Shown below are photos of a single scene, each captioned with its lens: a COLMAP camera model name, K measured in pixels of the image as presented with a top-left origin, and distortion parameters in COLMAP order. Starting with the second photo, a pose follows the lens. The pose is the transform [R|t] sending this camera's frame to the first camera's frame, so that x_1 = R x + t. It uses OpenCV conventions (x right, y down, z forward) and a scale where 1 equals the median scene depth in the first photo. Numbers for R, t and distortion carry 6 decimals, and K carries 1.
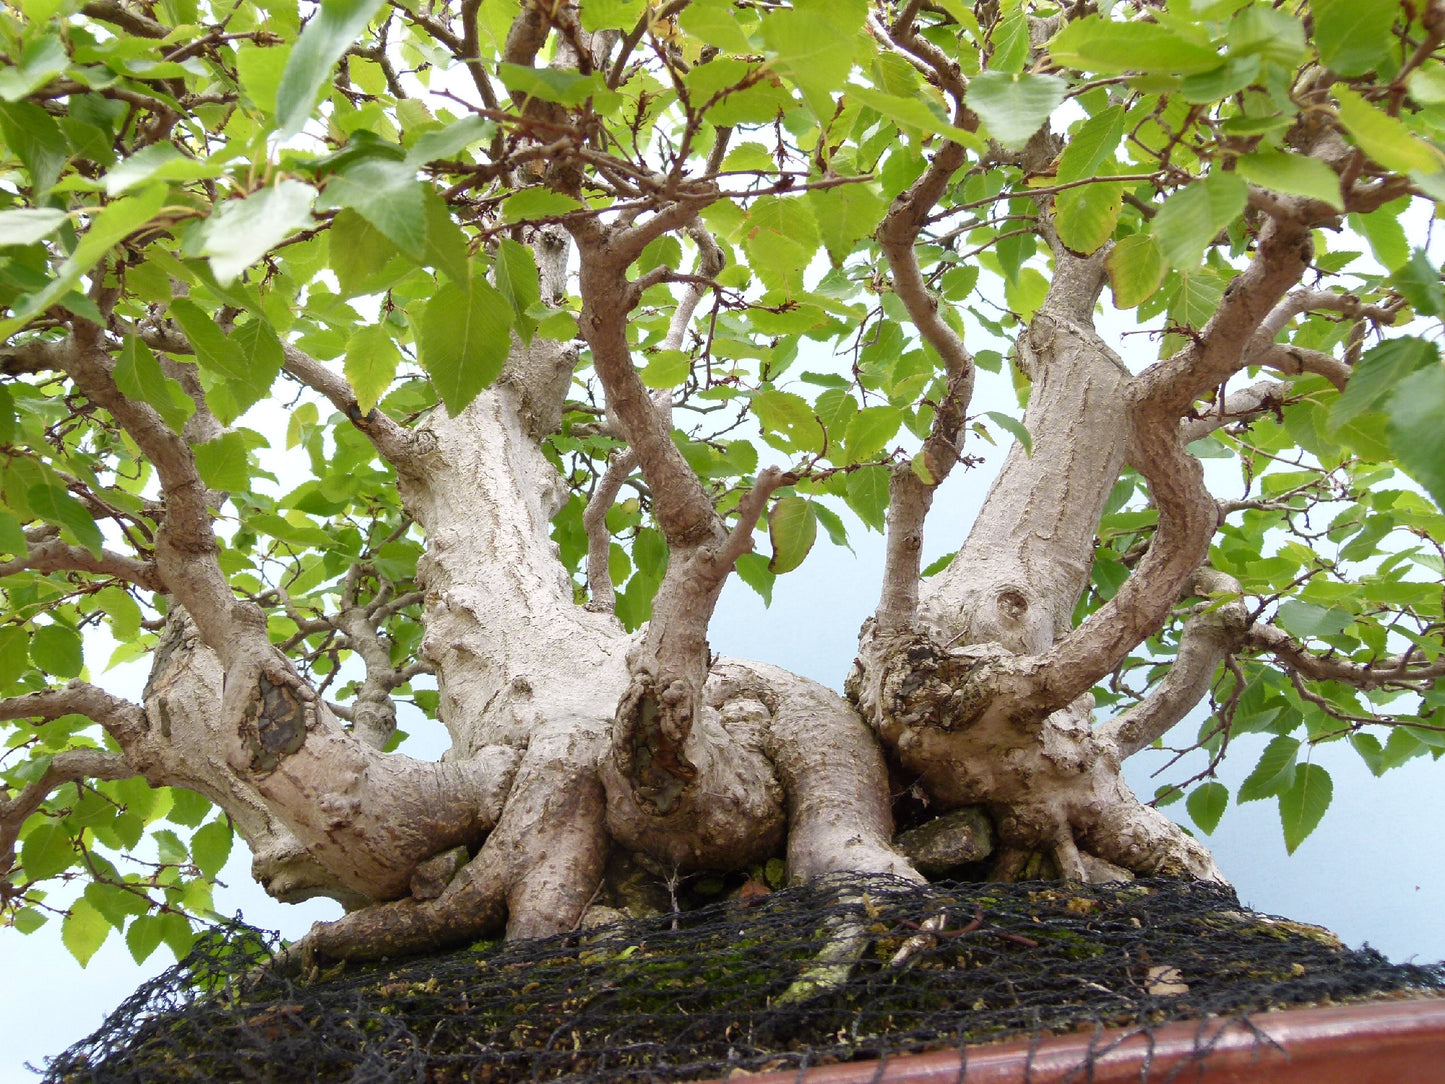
lens RADIAL K [[1723.2, 0, 725.7], [0, 1723.2, 521.7], [0, 0, 1]] dist [-0.103905, 0.174348]
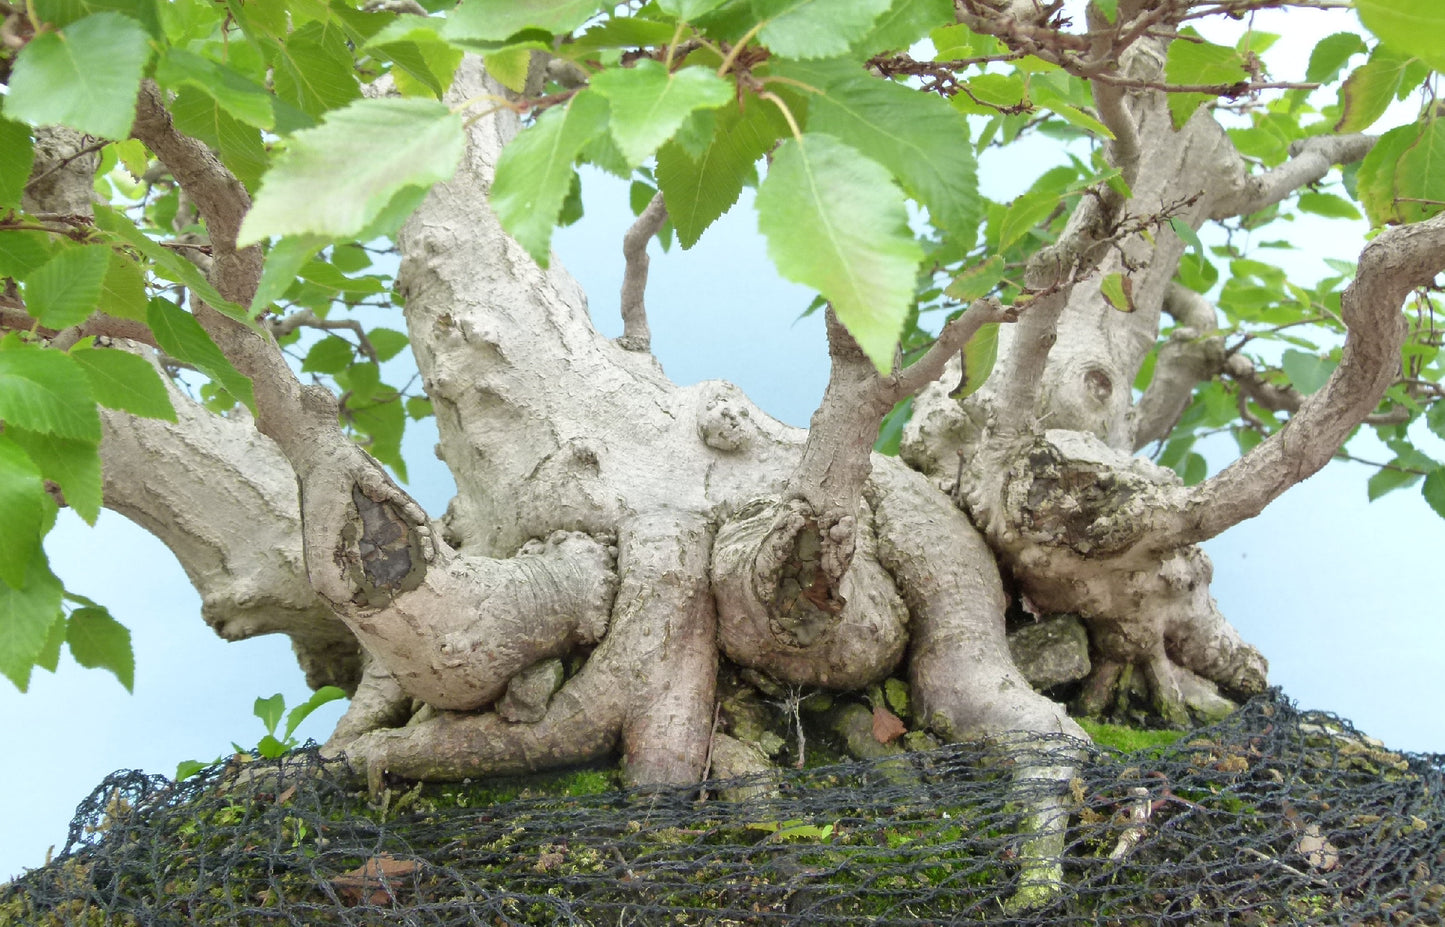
lens RADIAL K [[1768.9, 0, 722.2], [0, 1768.9, 511.9], [0, 0, 1]] dist [-0.083667, 0.028340]
pose [[0.963028, 0.019397, 0.268701, -0.324078], [-0.103622, 0.947341, 0.302998, -0.175518], [-0.248674, -0.319639, 0.914326, 0.160890]]
